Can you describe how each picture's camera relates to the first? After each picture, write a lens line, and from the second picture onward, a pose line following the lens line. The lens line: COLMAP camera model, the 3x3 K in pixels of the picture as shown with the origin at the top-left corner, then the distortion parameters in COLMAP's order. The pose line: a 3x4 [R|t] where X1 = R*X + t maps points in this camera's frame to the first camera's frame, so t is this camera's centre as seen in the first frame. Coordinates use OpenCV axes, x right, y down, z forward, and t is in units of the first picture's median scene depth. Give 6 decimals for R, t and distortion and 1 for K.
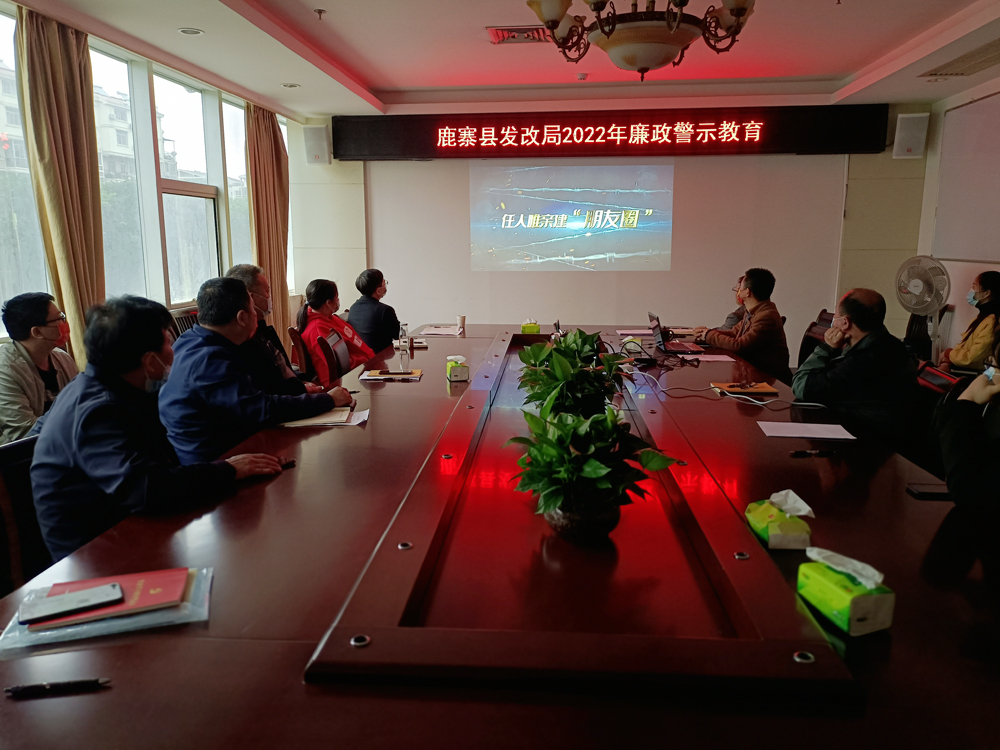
lens RADIAL K [[827.8, 0, 500.0], [0, 827.8, 375.0], [0, 0, 1]] dist [0.001241, -0.000328]
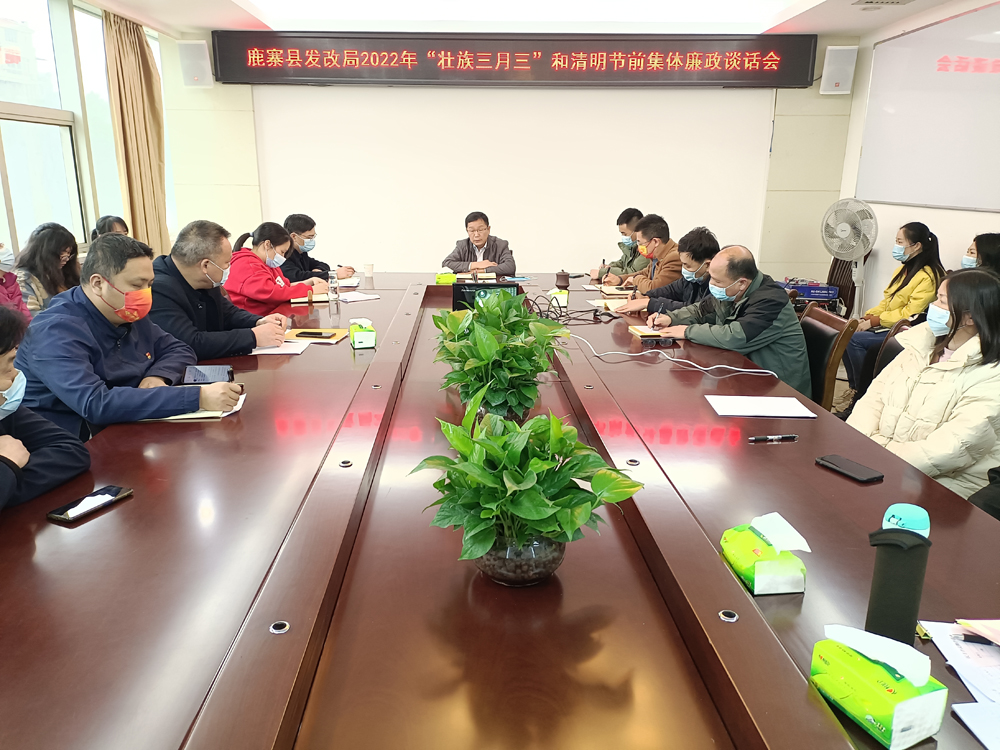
lens RADIAL K [[744.5, 0, 500.0], [0, 744.5, 375.0], [0, 0, 1]] dist [-0.001962, -0.001228]
pose [[0.993709, -0.022076, 0.109797, 0.004213], [0.010107, 0.994057, 0.108392, -0.037491], [-0.111537, -0.106600, 0.988026, 0.166927]]
